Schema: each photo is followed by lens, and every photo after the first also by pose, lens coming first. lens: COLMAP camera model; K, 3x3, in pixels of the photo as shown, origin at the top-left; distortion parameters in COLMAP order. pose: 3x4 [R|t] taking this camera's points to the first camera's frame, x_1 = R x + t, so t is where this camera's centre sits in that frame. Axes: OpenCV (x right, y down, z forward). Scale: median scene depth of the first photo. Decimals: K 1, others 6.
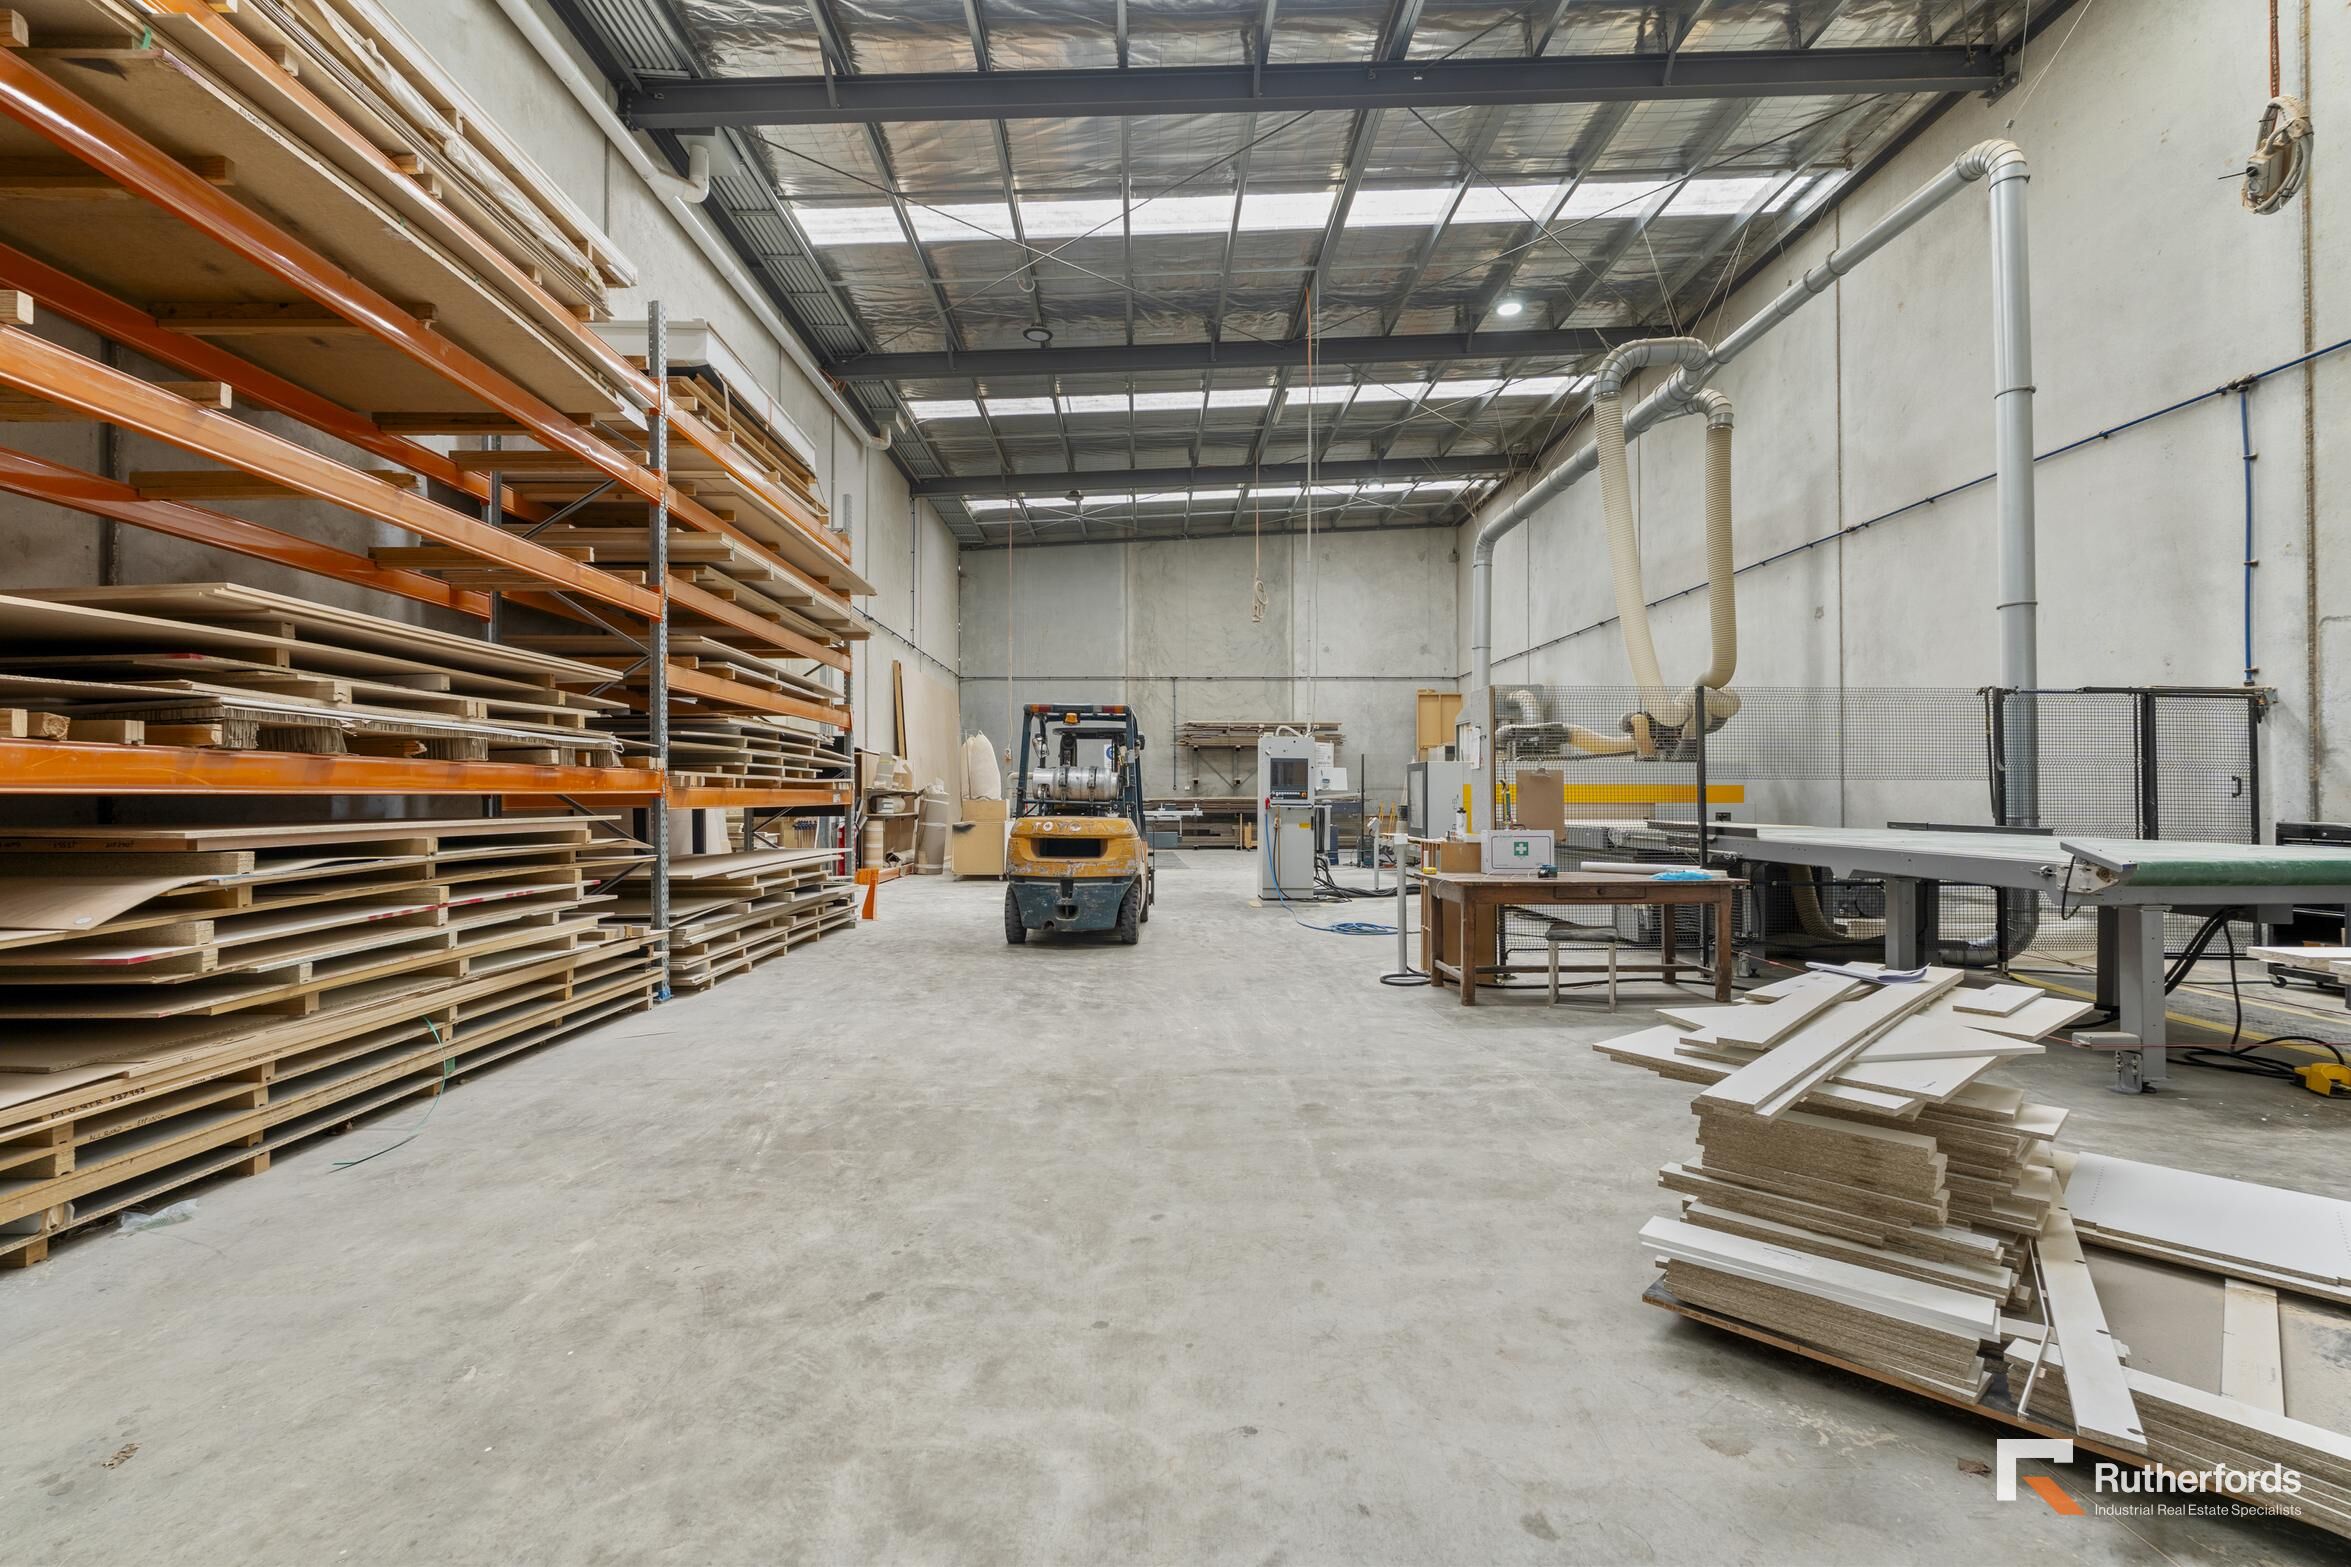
lens RADIAL K [[1039.1, 0, 1175.5], [0, 1039.1, 783.5], [0, 0, 1]] dist [0.000271, 0.000084]
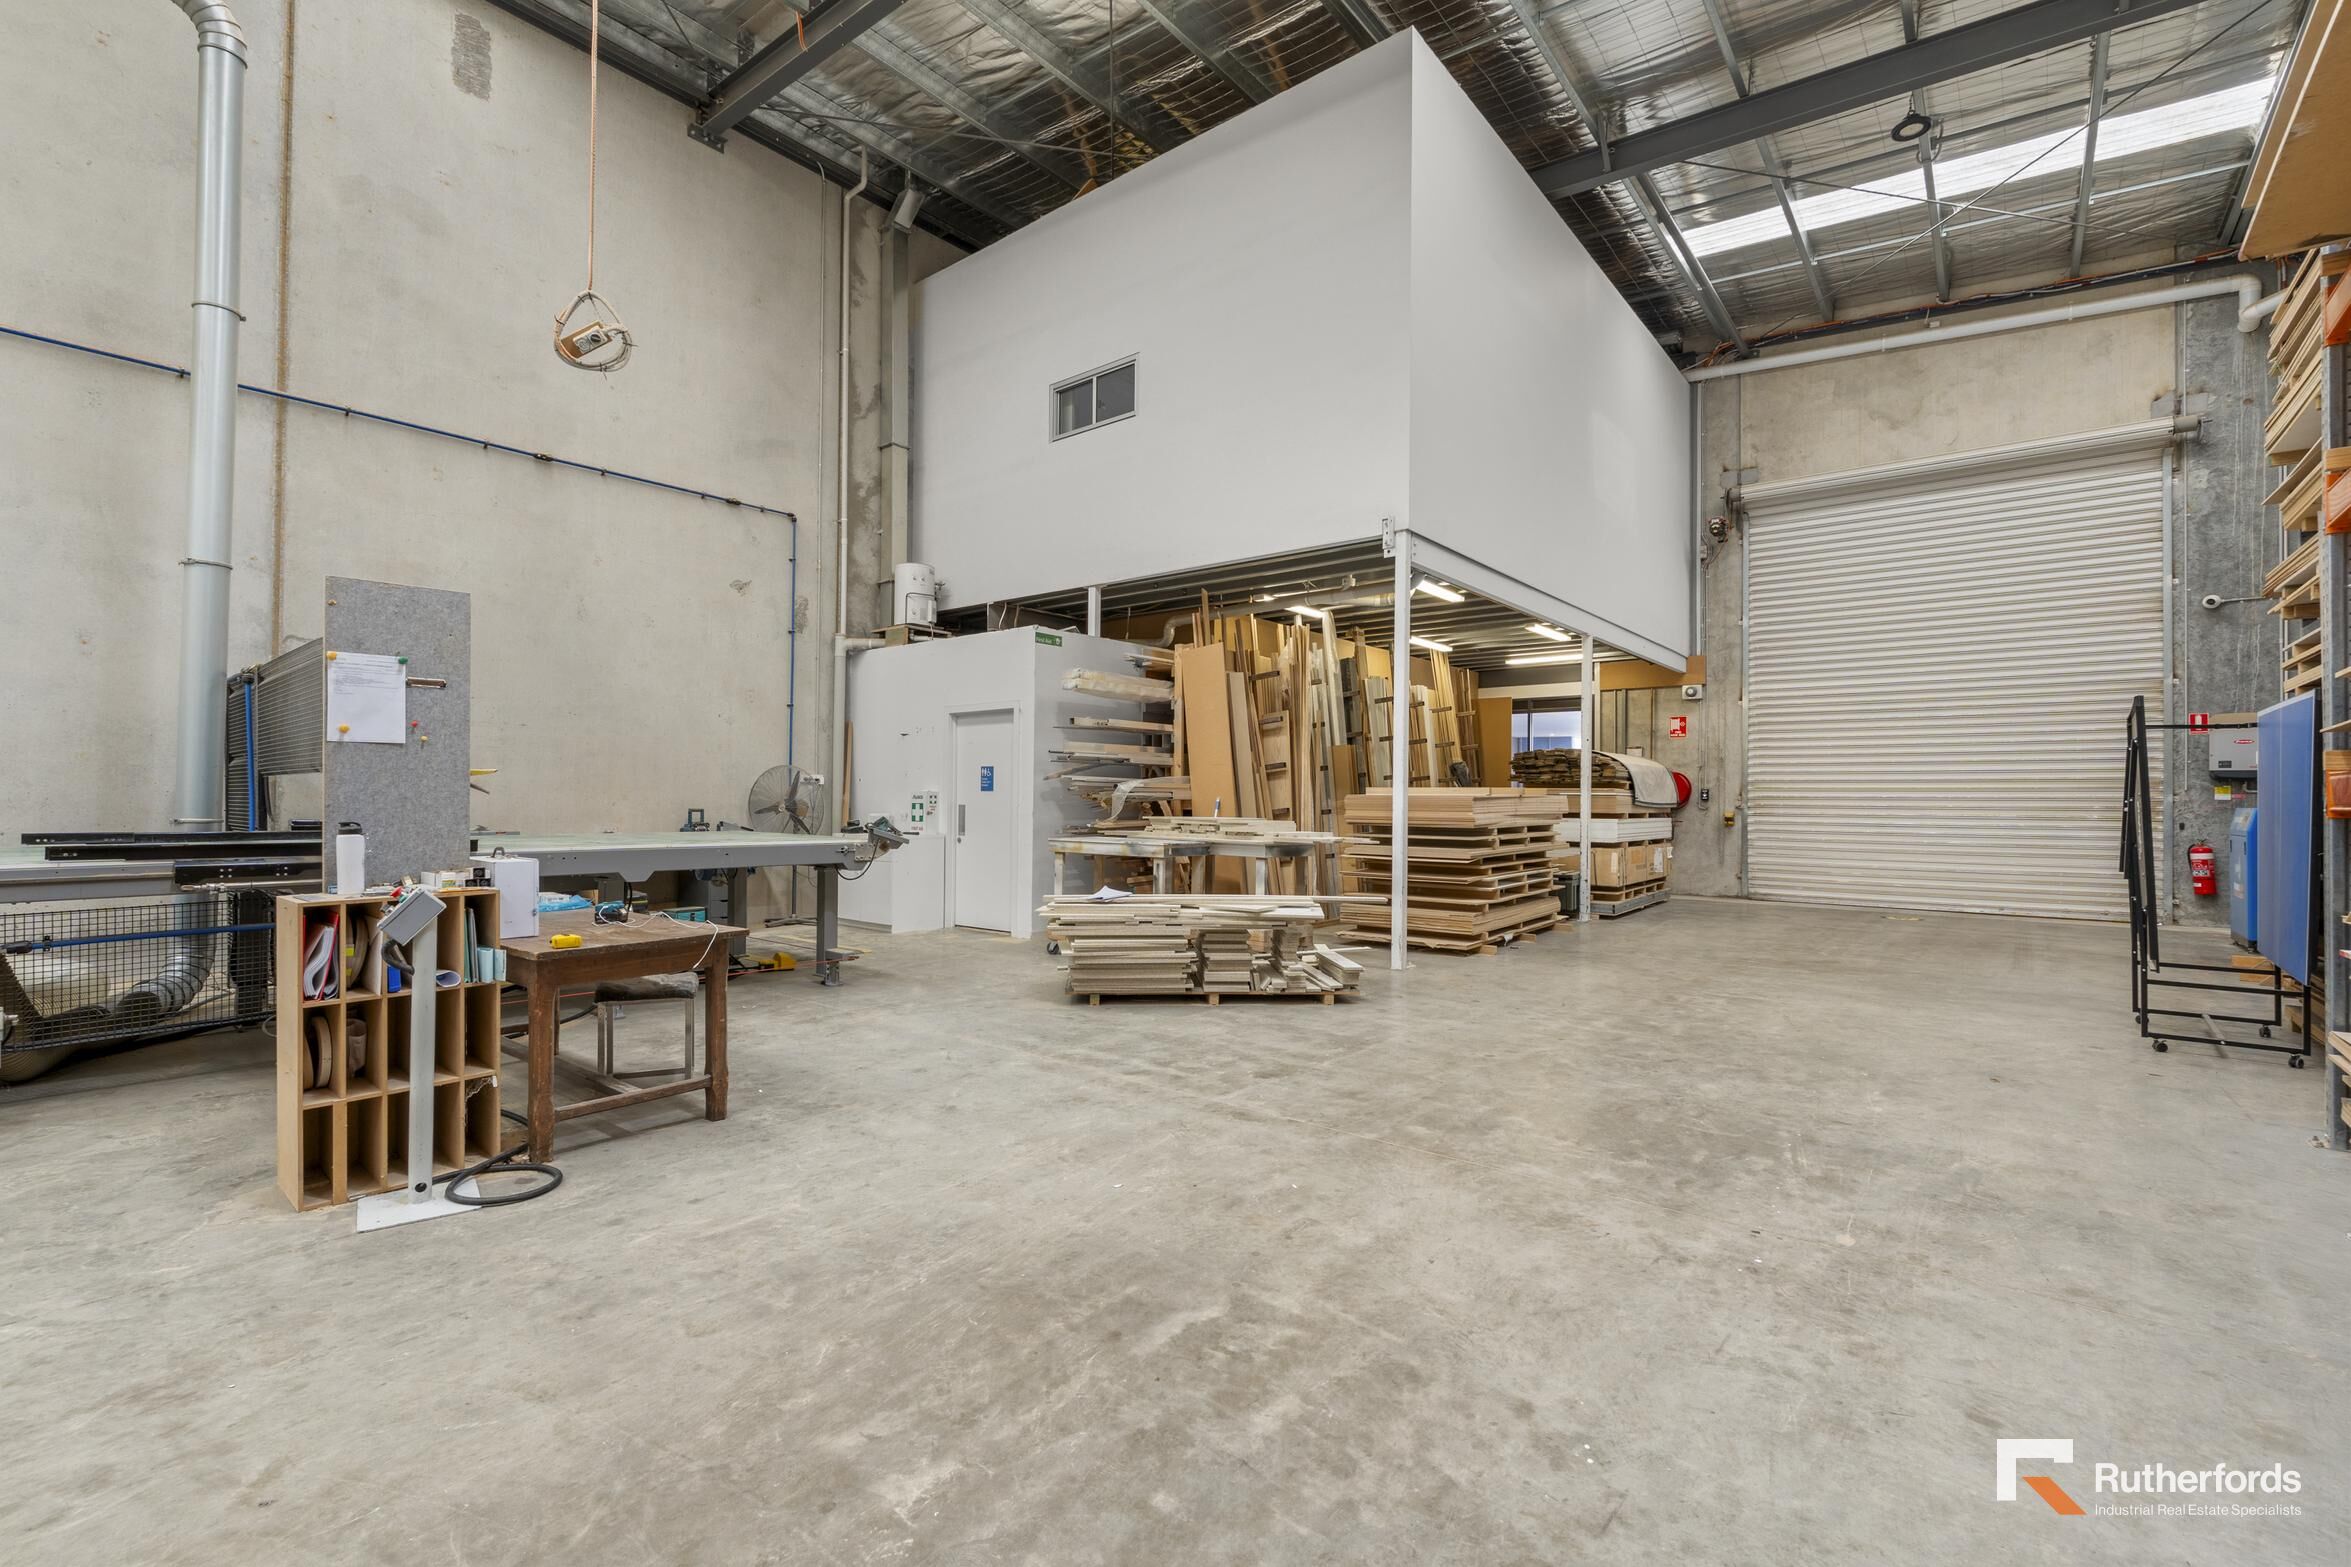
lens RADIAL K [[1039.1, 0, 1175.5], [0, 1039.1, 783.5], [0, 0, 1]] dist [0.000271, 0.000084]
pose [[-0.759617, 0.005092, 0.650350, -0.564353], [-0.015330, 0.999551, -0.025732, 0.021467], [-0.650190, -0.029516, -0.759198, 2.033746]]
